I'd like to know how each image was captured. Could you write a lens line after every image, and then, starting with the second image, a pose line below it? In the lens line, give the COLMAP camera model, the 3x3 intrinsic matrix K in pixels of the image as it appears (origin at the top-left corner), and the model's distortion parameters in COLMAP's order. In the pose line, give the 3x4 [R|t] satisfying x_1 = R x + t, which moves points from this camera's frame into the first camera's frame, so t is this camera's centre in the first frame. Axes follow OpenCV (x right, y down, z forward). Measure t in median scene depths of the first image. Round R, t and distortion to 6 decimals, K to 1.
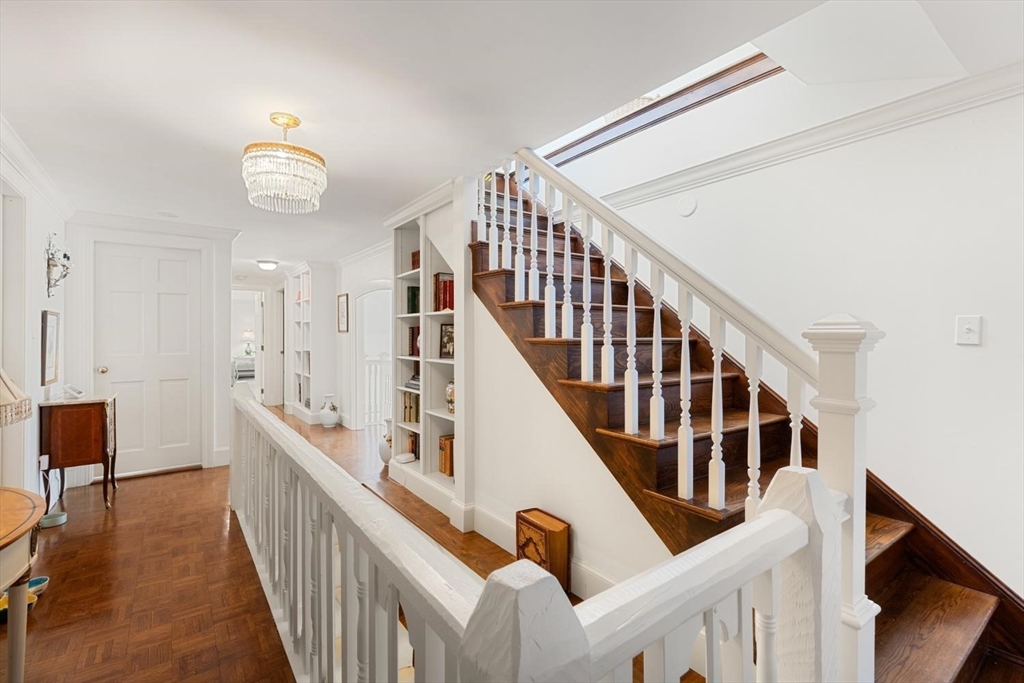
lens RADIAL K [[465.2, 0, 510.1], [0, 465.2, 336.4], [0, 0, 1]] dist [0.008088, -0.001738]
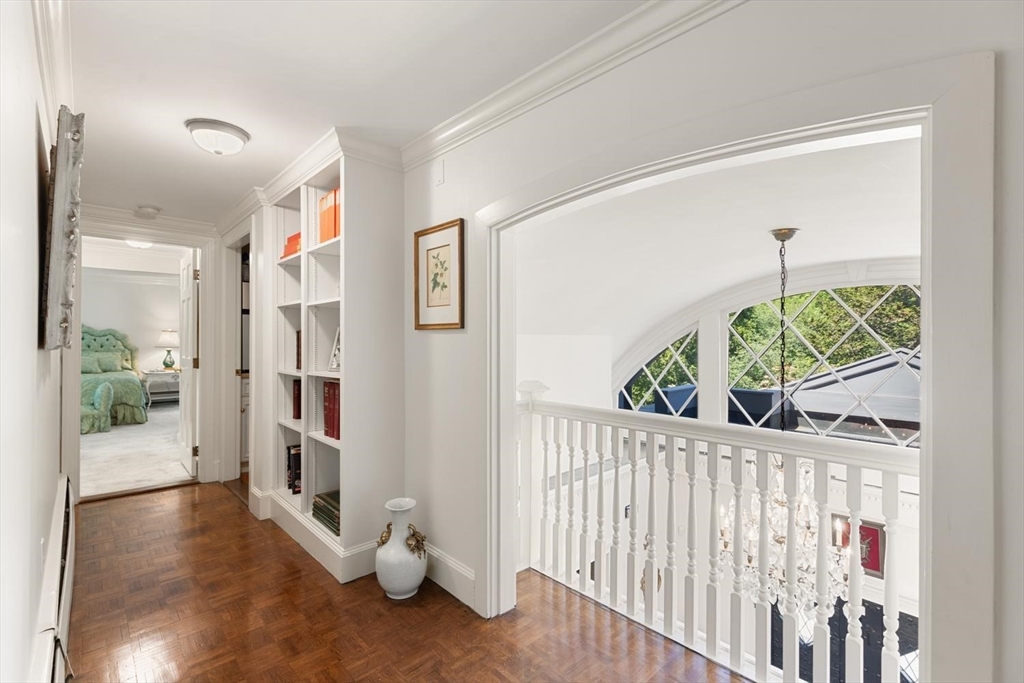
lens RADIAL K [[465.2, 0, 514.2], [0, 465.2, 340.8], [0, 0, 1]] dist [0.008088, -0.001738]
pose [[0.992678, 0.002636, 0.120764, -0.282288], [-0.002667, 0.999996, 0.000090, -0.000344], [-0.120763, -0.000411, 0.992681, 0.515798]]
